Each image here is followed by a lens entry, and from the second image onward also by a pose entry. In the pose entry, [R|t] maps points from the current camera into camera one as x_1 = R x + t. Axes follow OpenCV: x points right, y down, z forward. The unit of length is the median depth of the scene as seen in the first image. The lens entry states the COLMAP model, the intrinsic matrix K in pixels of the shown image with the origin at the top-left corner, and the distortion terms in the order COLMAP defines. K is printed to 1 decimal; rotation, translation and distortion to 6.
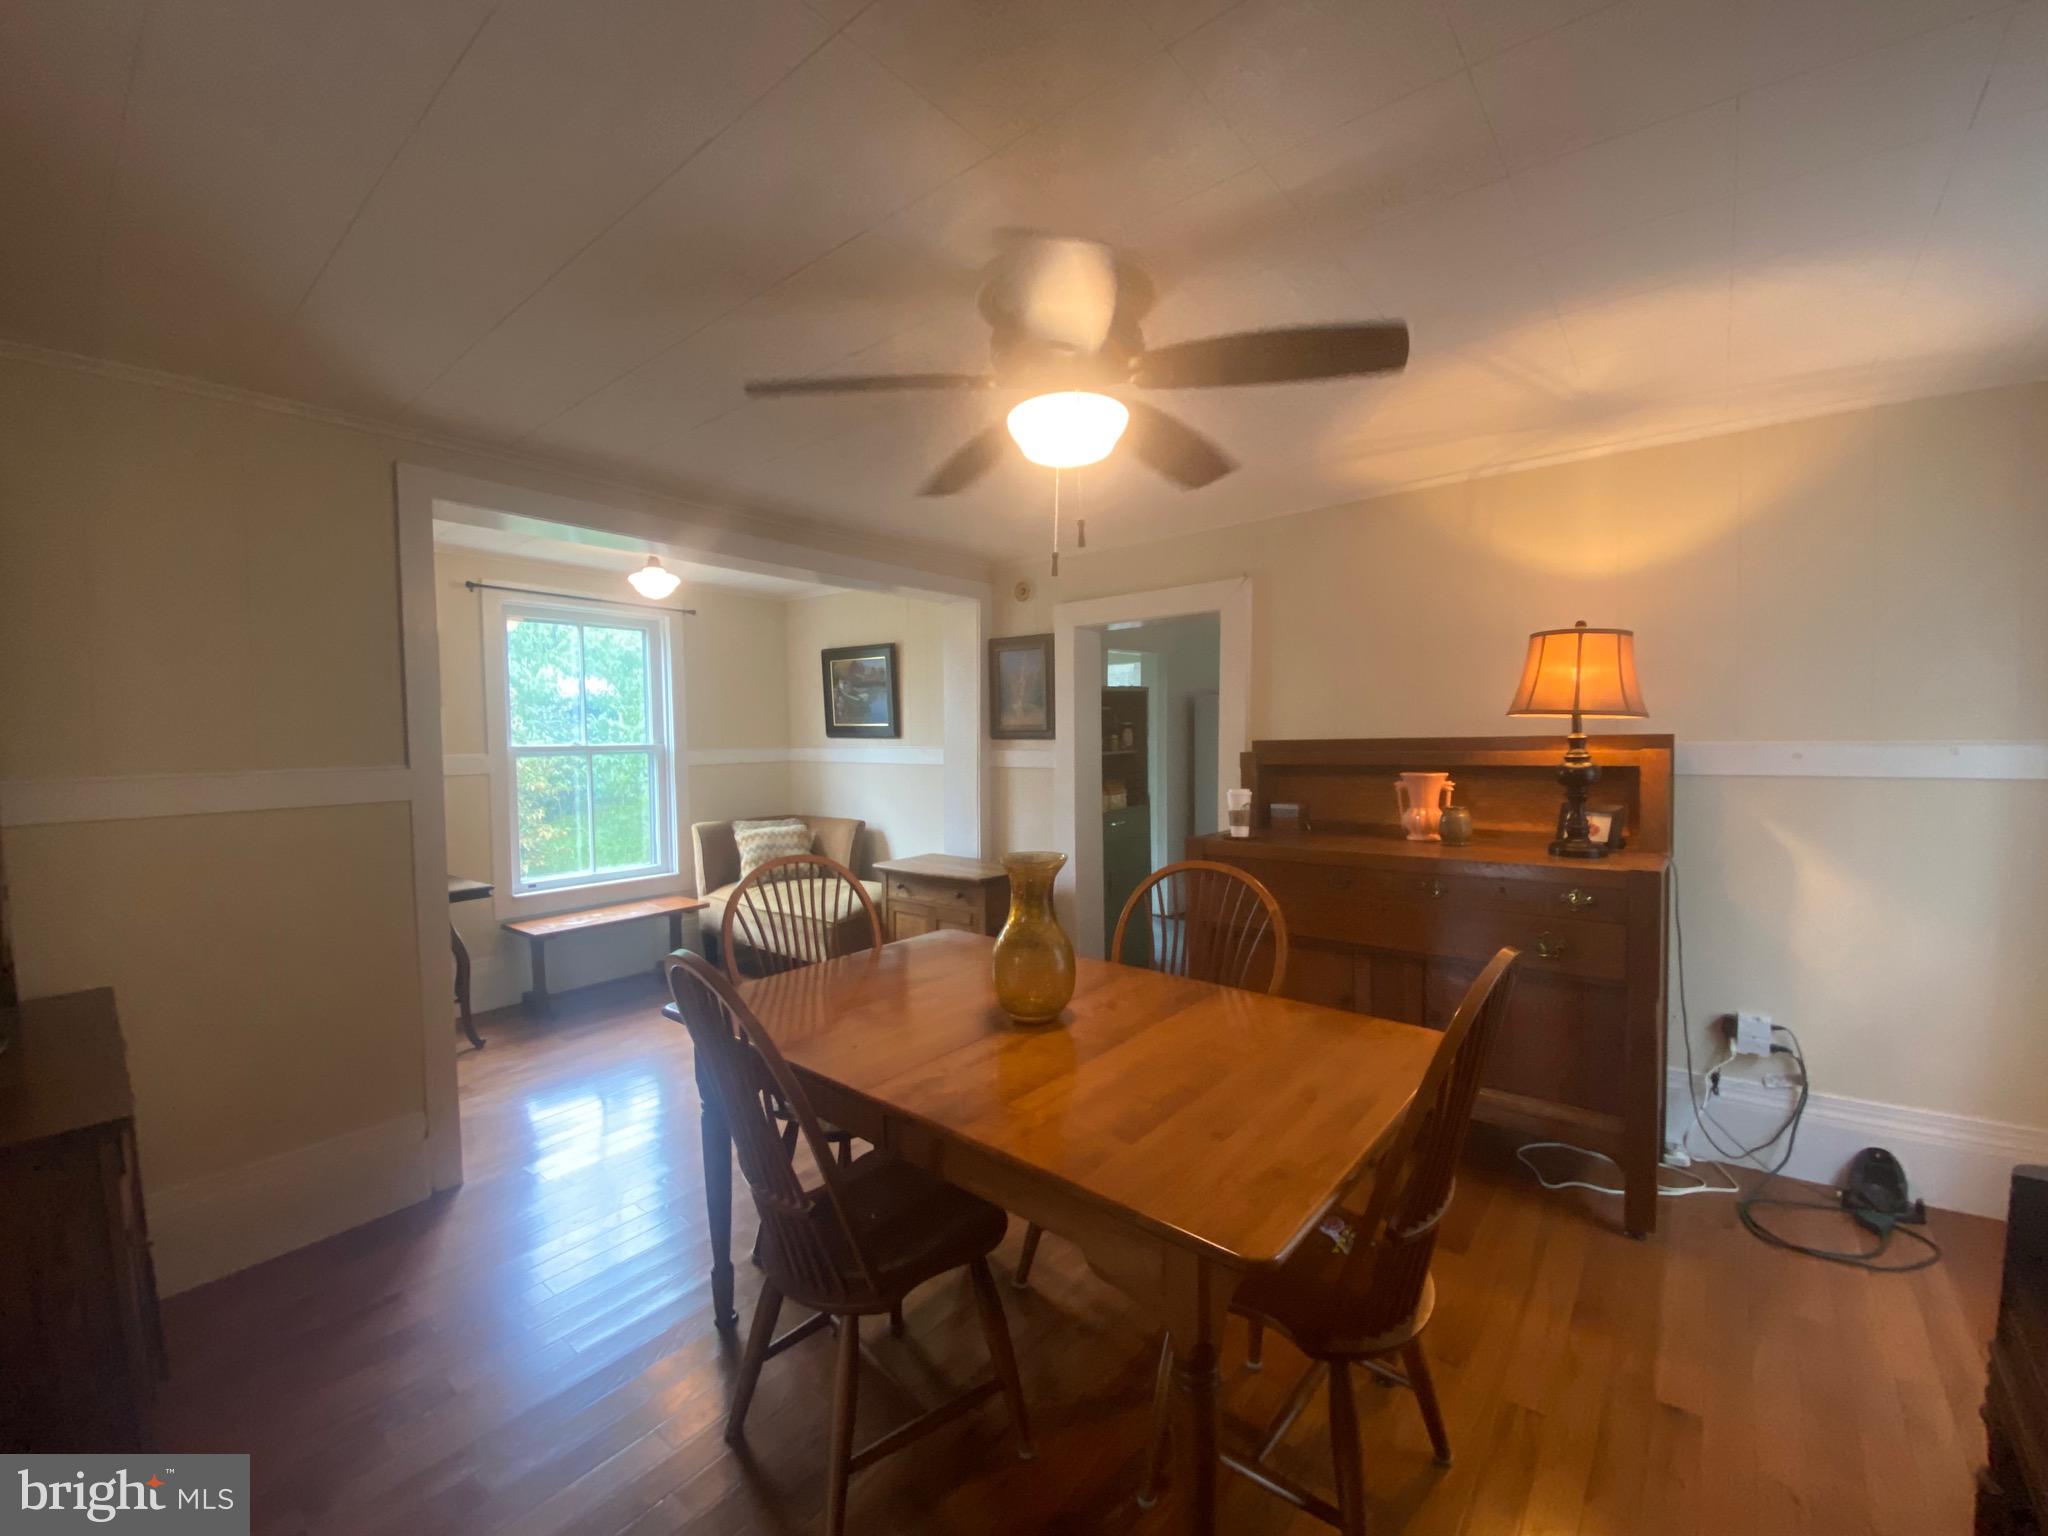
lens RADIAL K [[818.5, 0, 1024.0], [0, 818.5, 768.0], [0, 0, 1]] dist [0.028461, -0.031321]
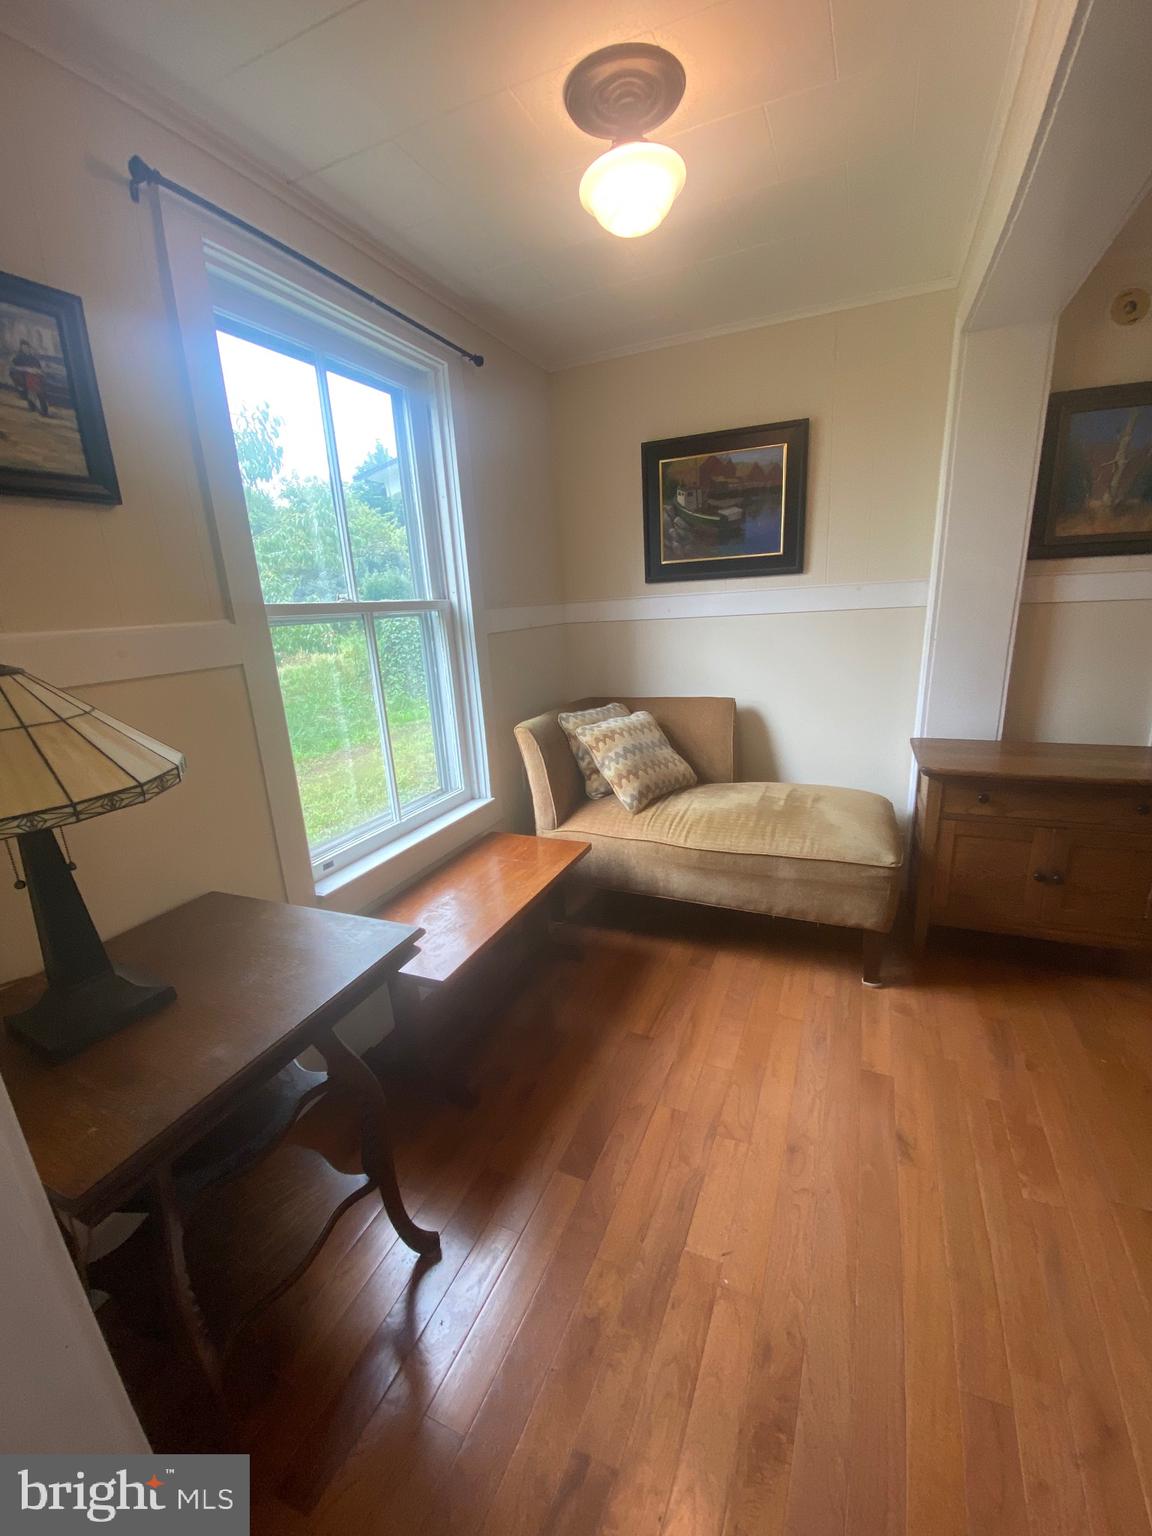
lens RADIAL K [[613.9, 0, 584.6], [0, 613.9, 781.7], [0, 0, 1]] dist [0.028461, -0.031321]
pose [[0.966710, -0.112503, 0.229815, -0.454566], [0.056493, 0.969832, 0.237136, -0.000102], [-0.249560, -0.216259, 0.943902, 0.505950]]
